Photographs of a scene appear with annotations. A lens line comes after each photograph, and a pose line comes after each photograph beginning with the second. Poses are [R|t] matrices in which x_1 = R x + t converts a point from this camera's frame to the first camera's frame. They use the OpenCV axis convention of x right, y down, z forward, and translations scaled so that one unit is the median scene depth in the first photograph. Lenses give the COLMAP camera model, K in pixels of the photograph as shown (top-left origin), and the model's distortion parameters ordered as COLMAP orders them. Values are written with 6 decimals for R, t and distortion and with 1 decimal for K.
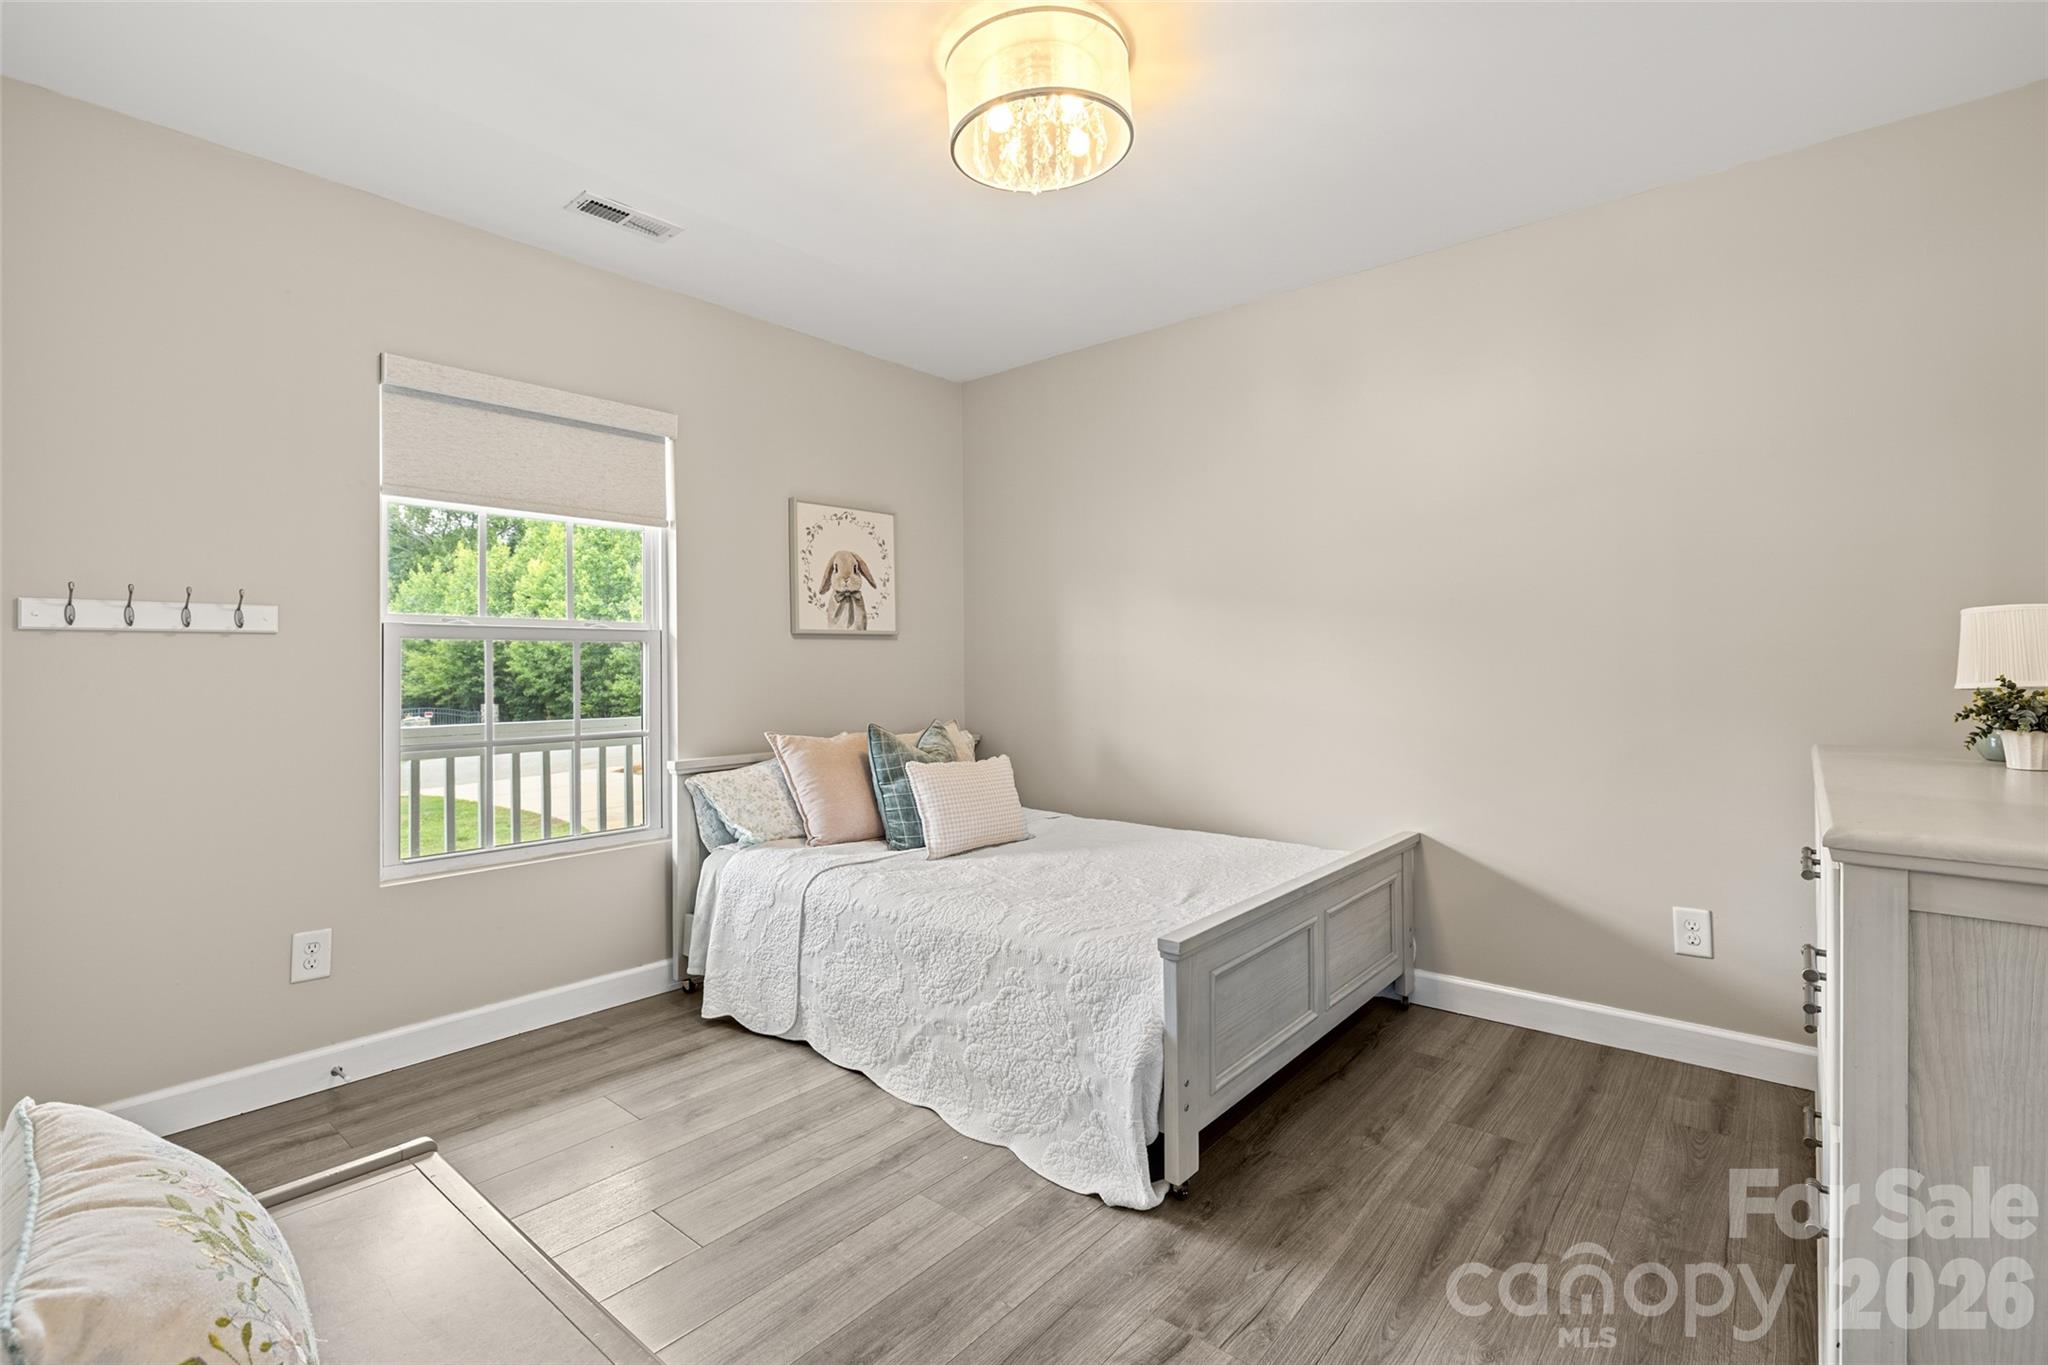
lens RADIAL K [[940.2, 0, 1025.3], [0, 940.2, 677.1], [0, 0, 1]] dist [-0.005736, 0.001265]
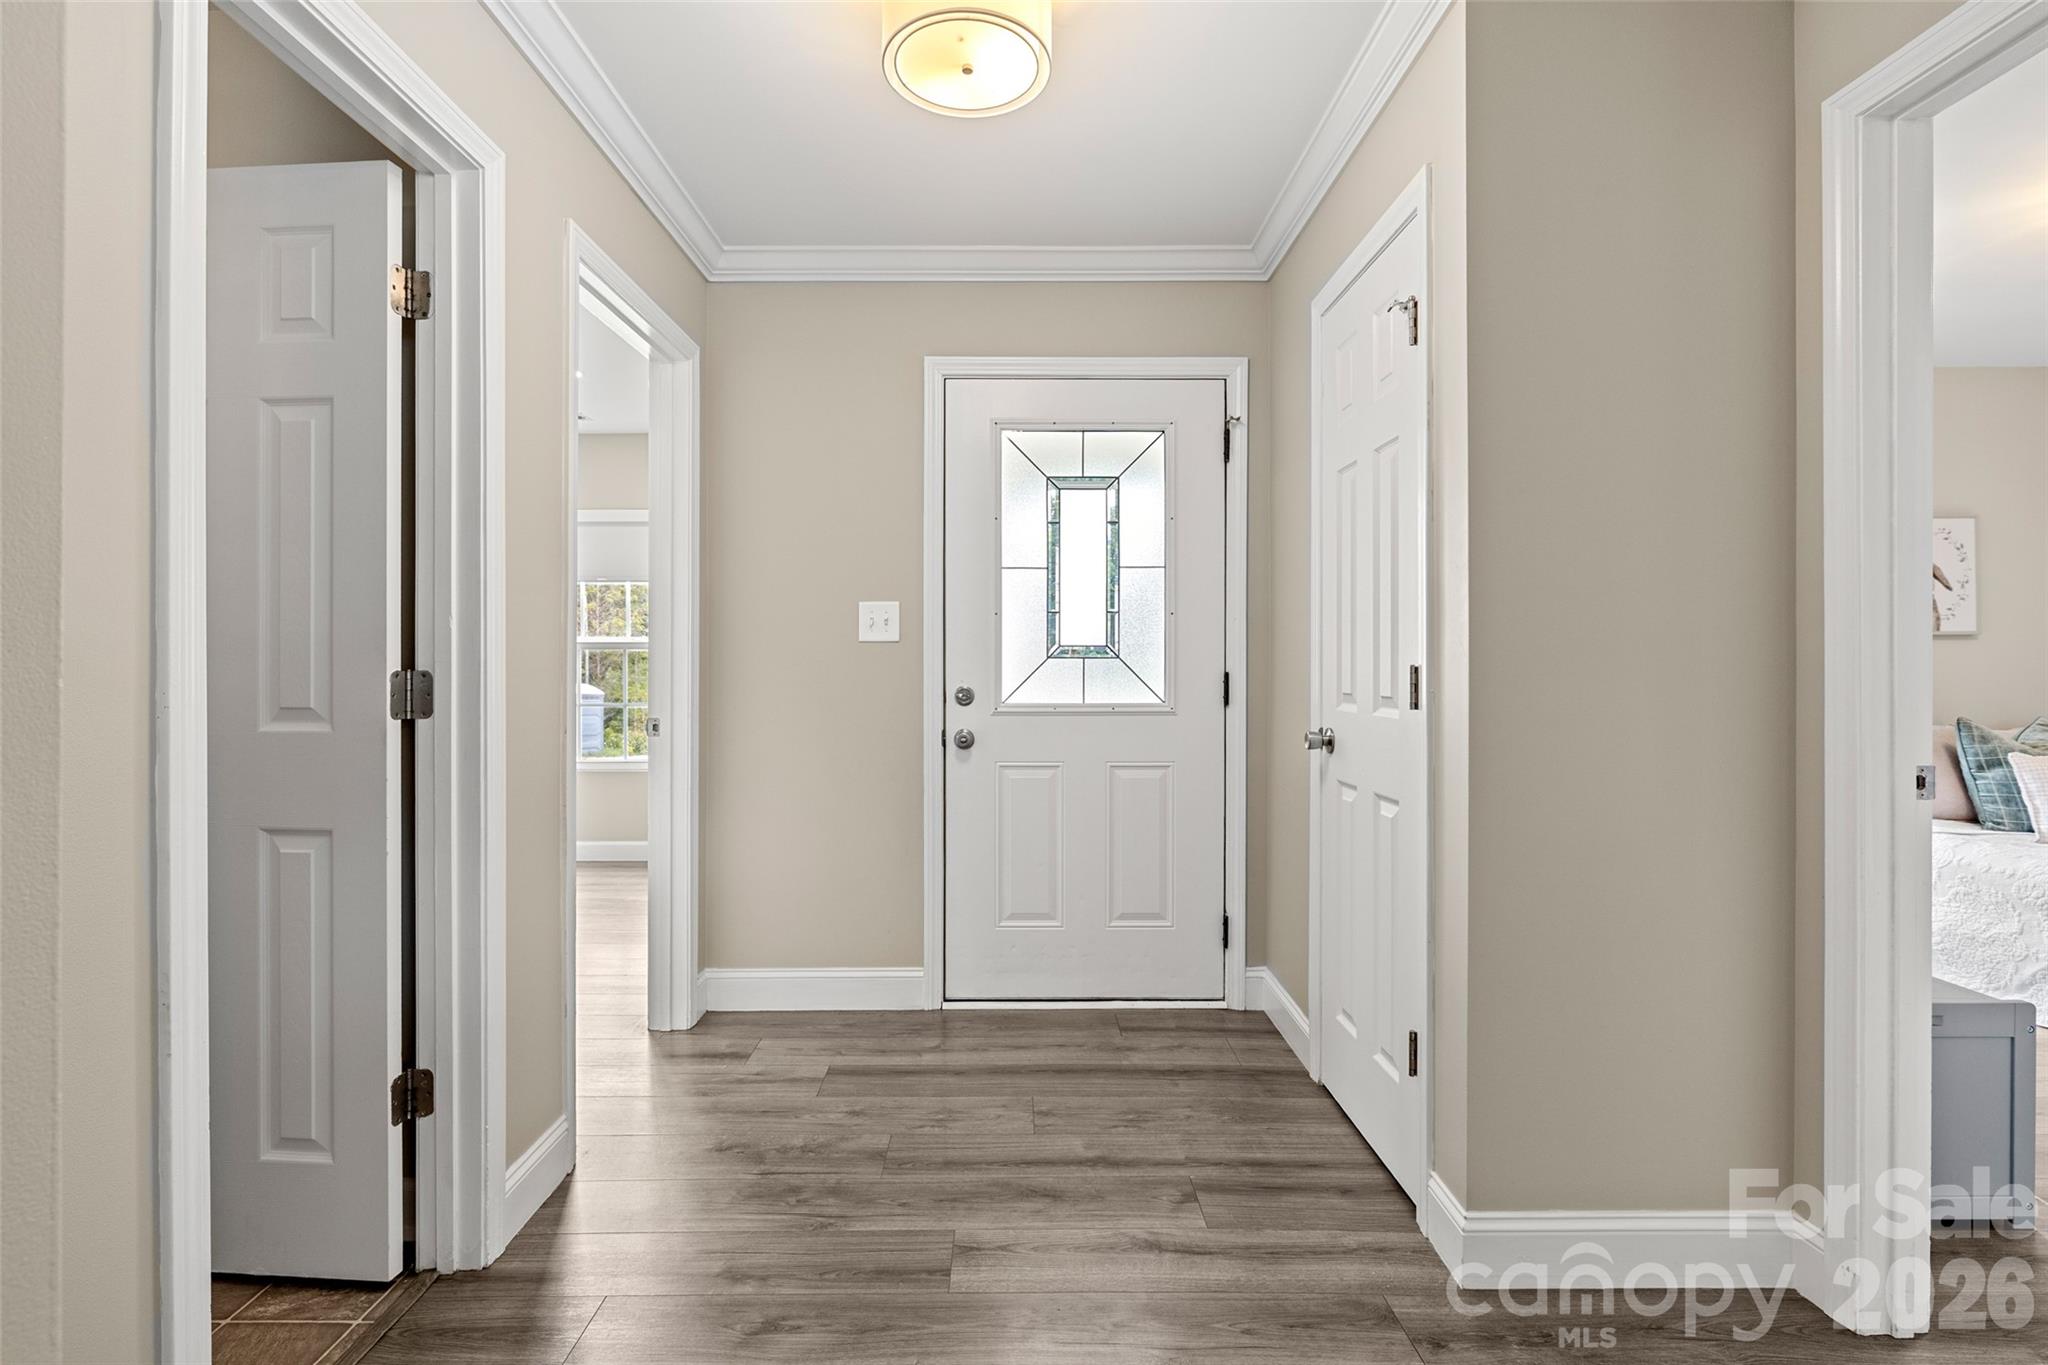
lens RADIAL K [[975.6, 0, 1007.0], [0, 975.6, 674.5], [0, 0, 1]] dist [-0.006556, 0.002280]
pose [[0.650114, 0.011479, -0.759750, -0.025002], [-0.010817, 0.999924, 0.005852, 0.004464], [0.759760, 0.004414, 0.650189, -0.614989]]
